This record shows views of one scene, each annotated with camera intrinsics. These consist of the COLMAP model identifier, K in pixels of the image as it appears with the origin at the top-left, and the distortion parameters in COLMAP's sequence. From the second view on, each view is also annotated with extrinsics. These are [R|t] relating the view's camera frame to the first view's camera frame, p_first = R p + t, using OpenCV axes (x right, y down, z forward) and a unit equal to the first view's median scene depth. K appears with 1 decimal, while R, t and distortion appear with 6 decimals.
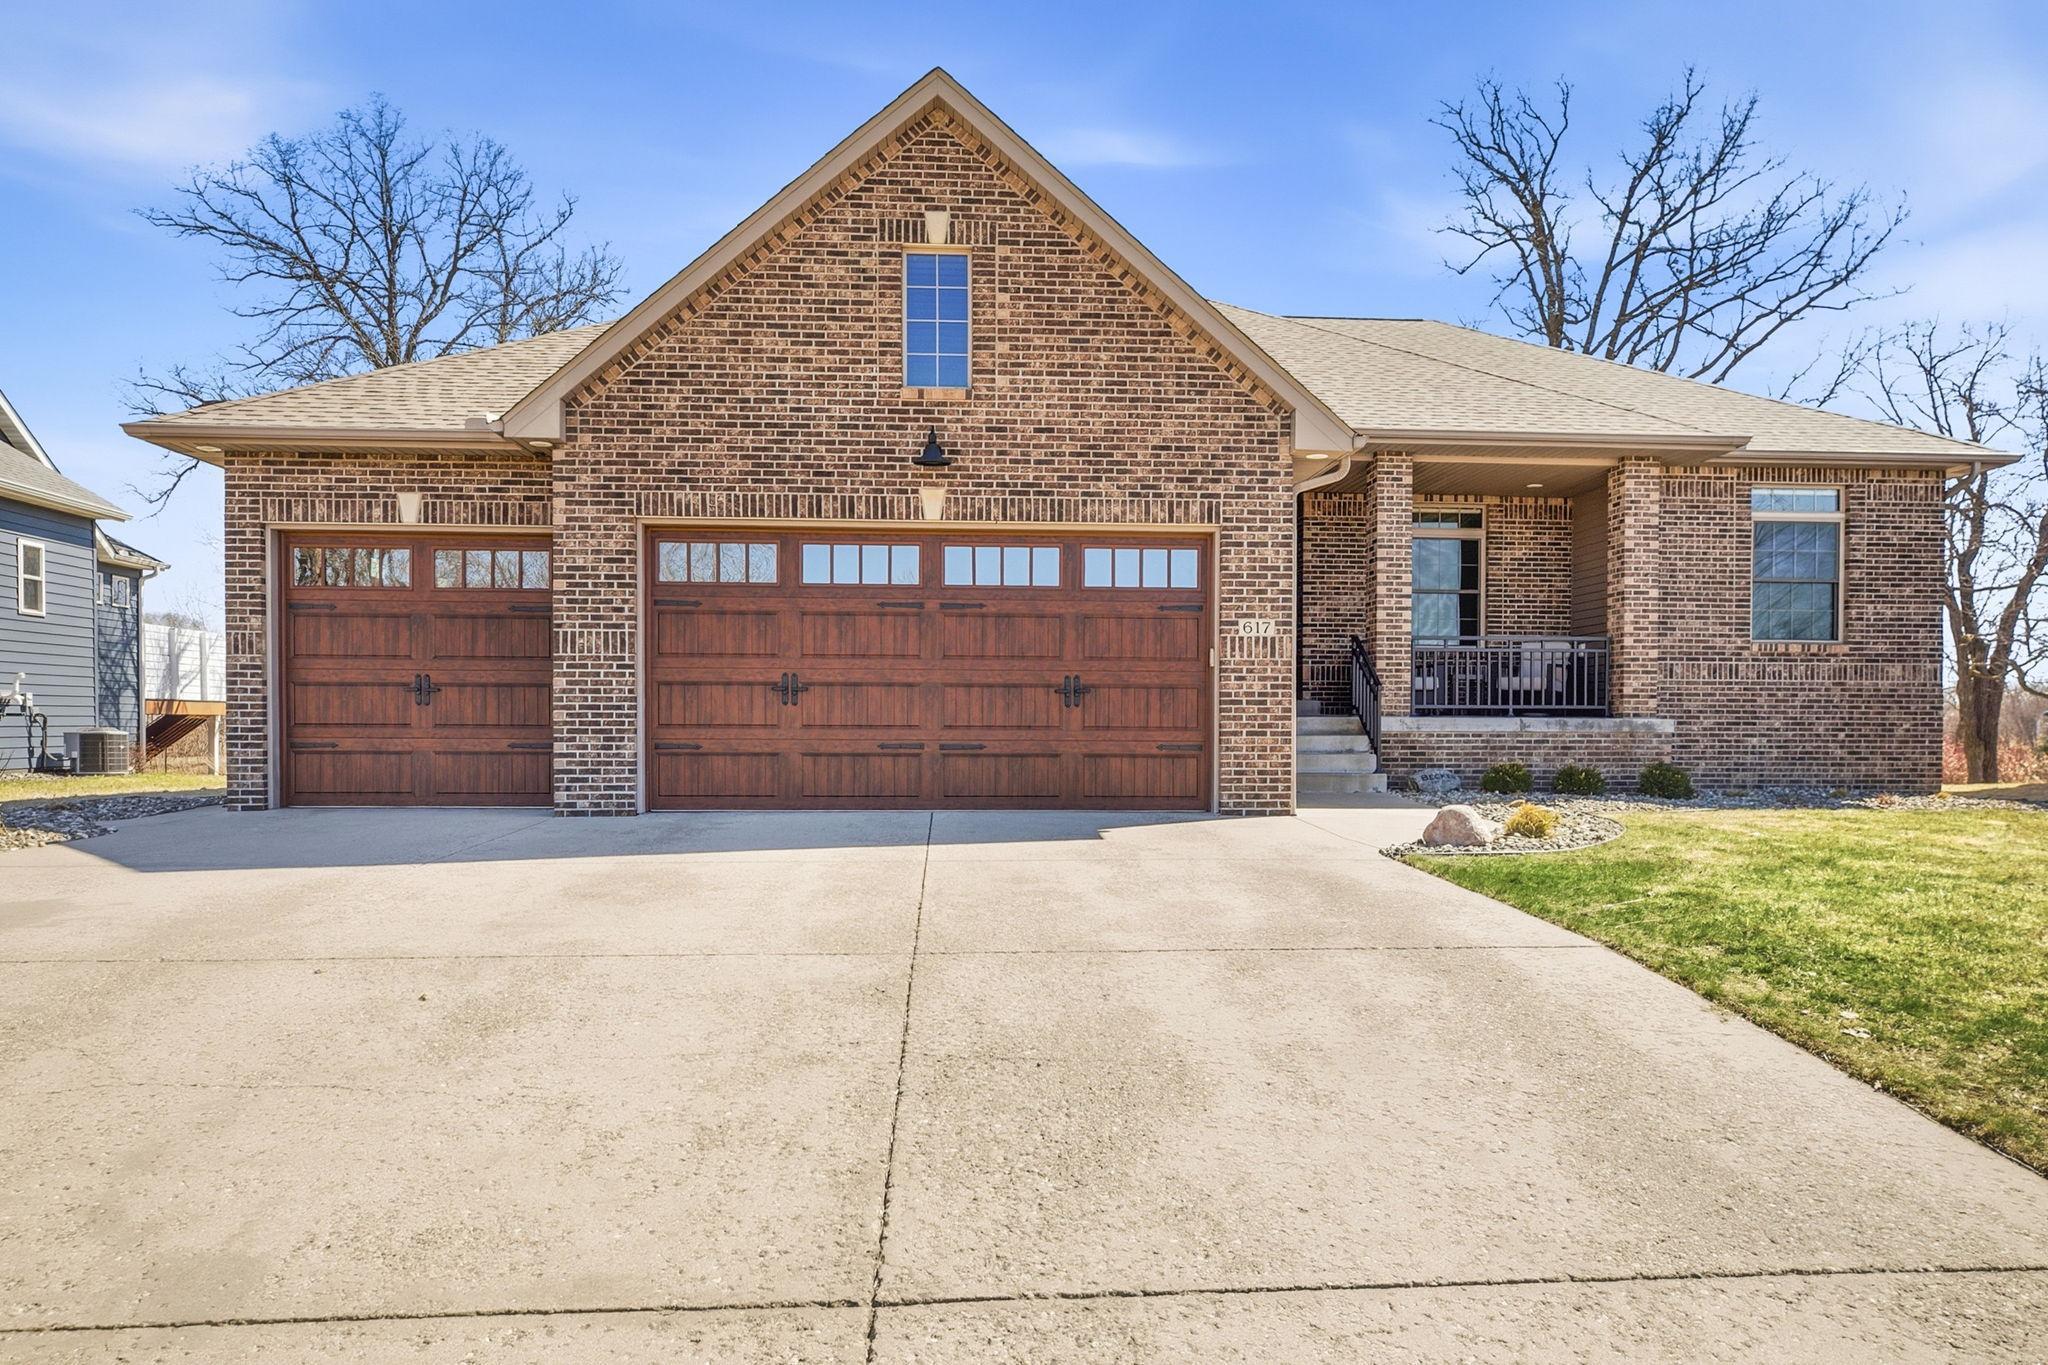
lens RADIAL K [[1292.7, 0, 1024.3], [0, 1292.7, 715.2], [0, 0, 1]] dist [0.004751, 0.001930]
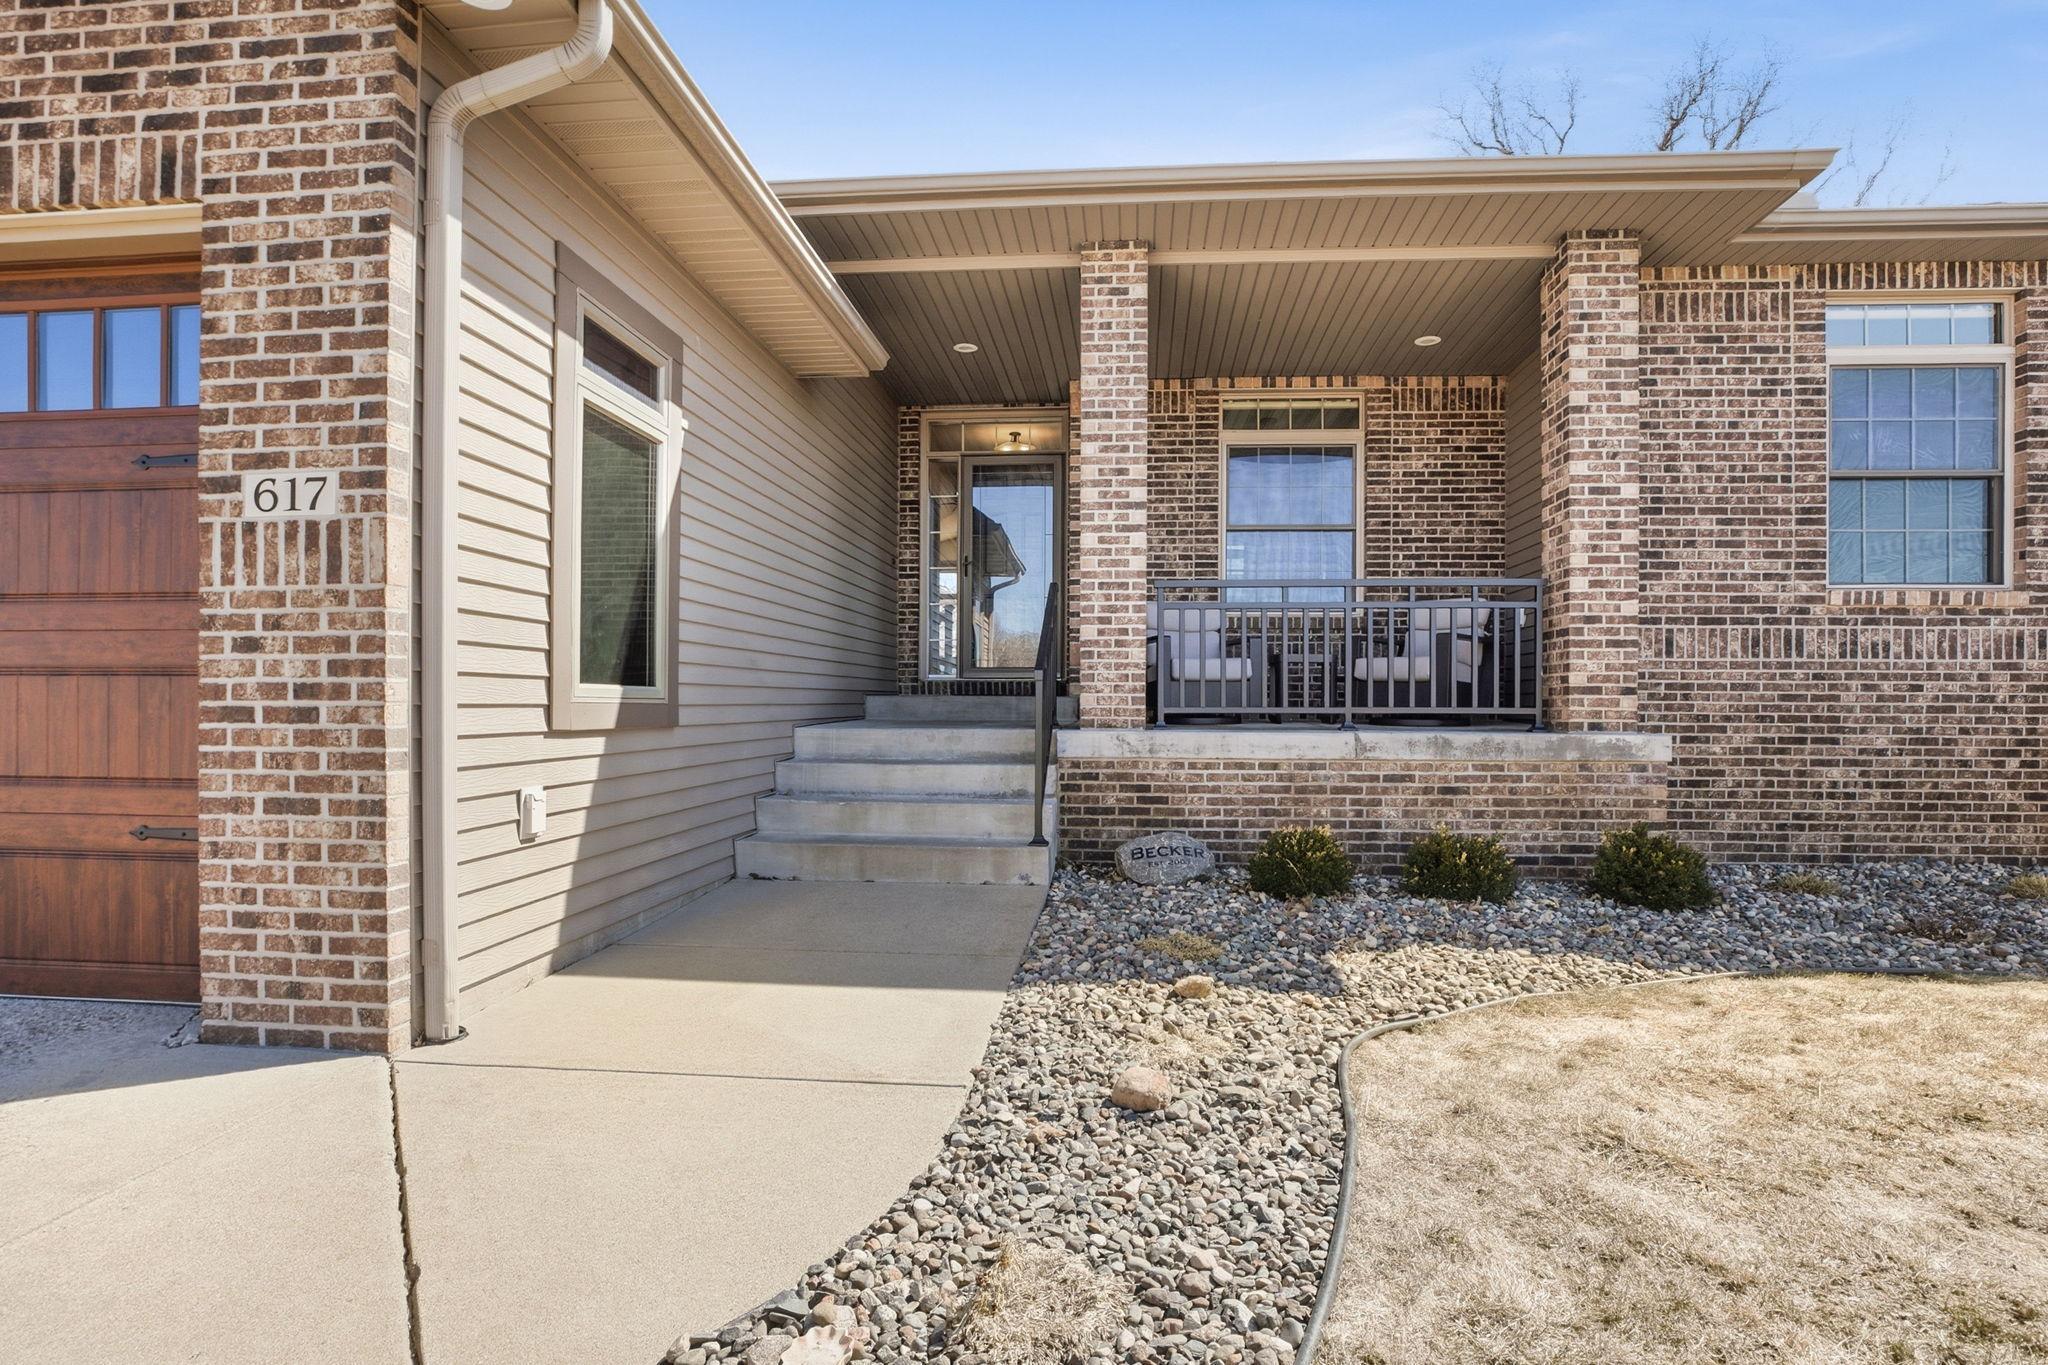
lens RADIAL K [[948.7, 0, 1034.6], [0, 948.7, 701.4], [0, 0, 1]] dist [-0.024292, 0.000802]
pose [[0.988124, -0.000257, -0.153656, 0.314545], [0.000133, 1.000000, -0.000816, -0.010109], [0.153656, 0.000786, 0.988124, 0.603675]]
